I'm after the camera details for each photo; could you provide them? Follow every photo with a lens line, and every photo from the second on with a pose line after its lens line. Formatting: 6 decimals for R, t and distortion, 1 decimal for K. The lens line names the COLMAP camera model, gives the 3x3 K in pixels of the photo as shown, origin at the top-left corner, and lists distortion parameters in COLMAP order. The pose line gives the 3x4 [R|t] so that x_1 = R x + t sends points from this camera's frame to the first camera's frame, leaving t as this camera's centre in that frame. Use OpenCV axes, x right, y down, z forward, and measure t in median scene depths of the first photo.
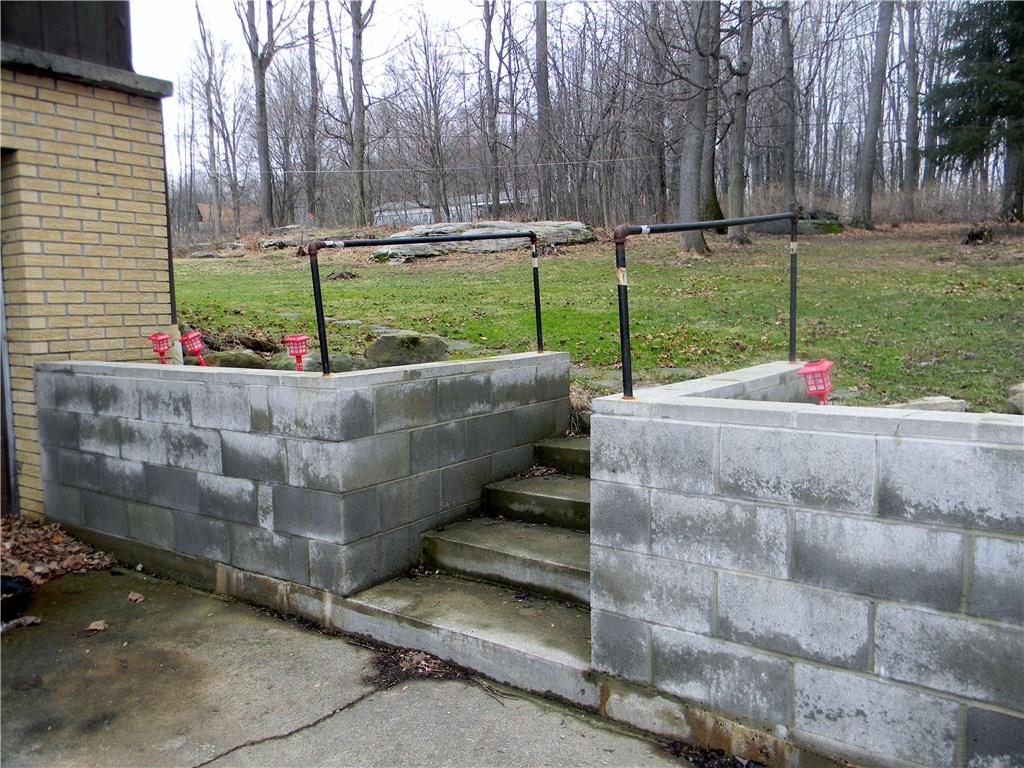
lens RADIAL K [[830.9, 0, 494.6], [0, 830.9, 385.5], [0, 0, 1]] dist [-0.011136, -0.013897]
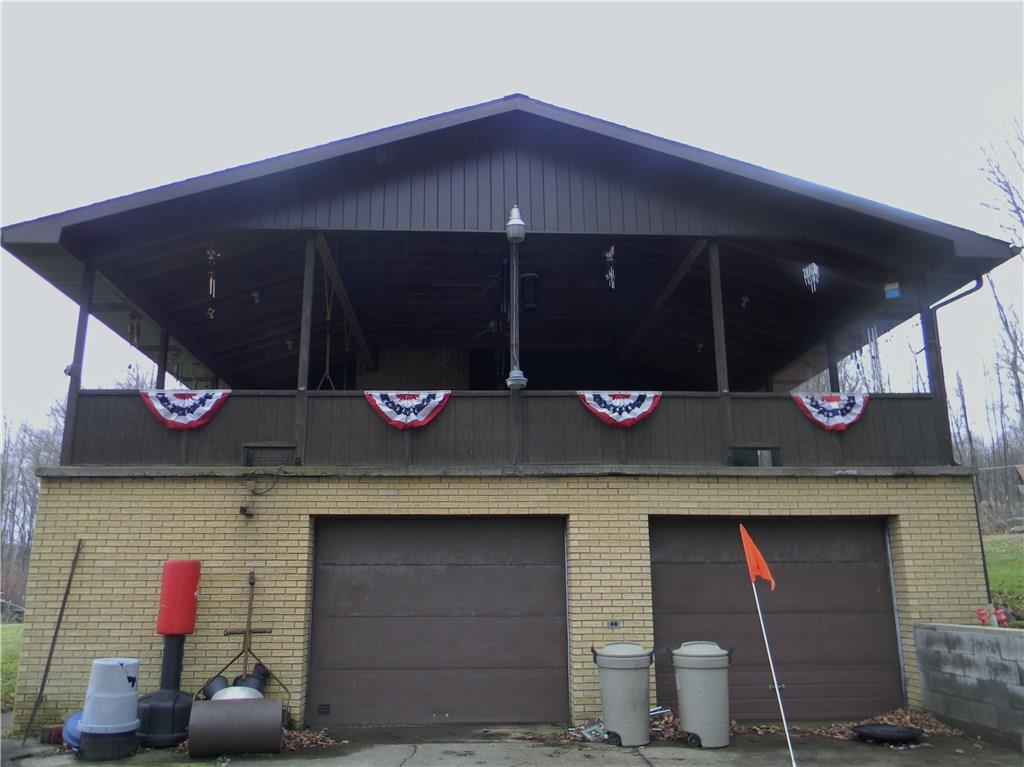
lens RADIAL K [[830.9, 0, 494.6], [0, 830.9, 385.0], [0, 0, 1]] dist [-0.011136, -0.013897]
pose [[0.617319, -0.174595, -0.767094, 0.421716], [-0.076658, 0.957073, -0.279525, 0.054829], [0.782969, 0.231360, 0.577435, -1.020529]]
